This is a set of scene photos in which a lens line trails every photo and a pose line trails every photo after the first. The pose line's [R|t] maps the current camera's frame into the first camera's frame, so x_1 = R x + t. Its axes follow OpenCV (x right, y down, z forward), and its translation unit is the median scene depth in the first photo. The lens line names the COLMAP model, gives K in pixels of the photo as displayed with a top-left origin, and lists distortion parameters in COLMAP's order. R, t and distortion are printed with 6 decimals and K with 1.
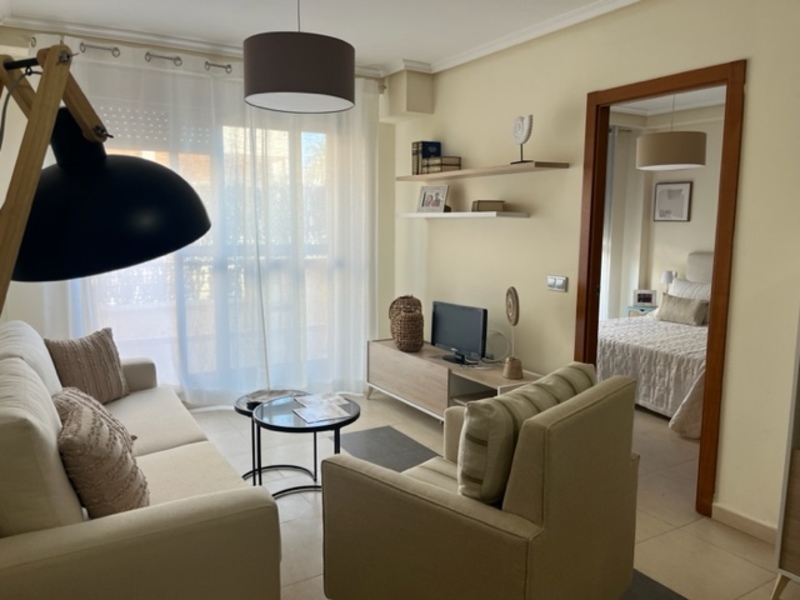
lens RADIAL K [[605.2, 0, 402.5], [0, 605.2, 300.2], [0, 0, 1]] dist [0.058405, -0.074323]
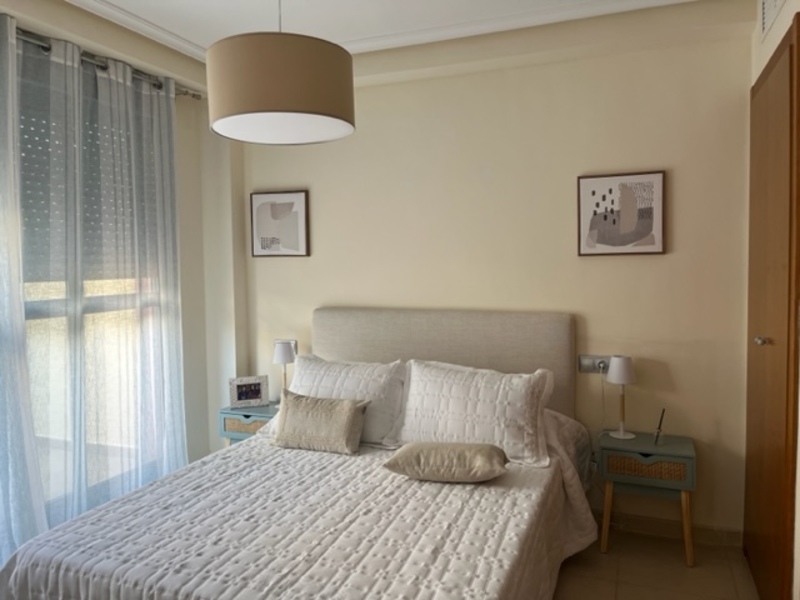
lens RADIAL K [[605.2, 0, 402.0], [0, 605.2, 297.0], [0, 0, 1]] dist [0.058405, -0.074323]
pose [[0.800861, -0.051729, 0.596612, 0.183428], [0.094957, 0.994627, -0.041226, -0.055397], [-0.591274, 0.089669, 0.801470, 0.467724]]
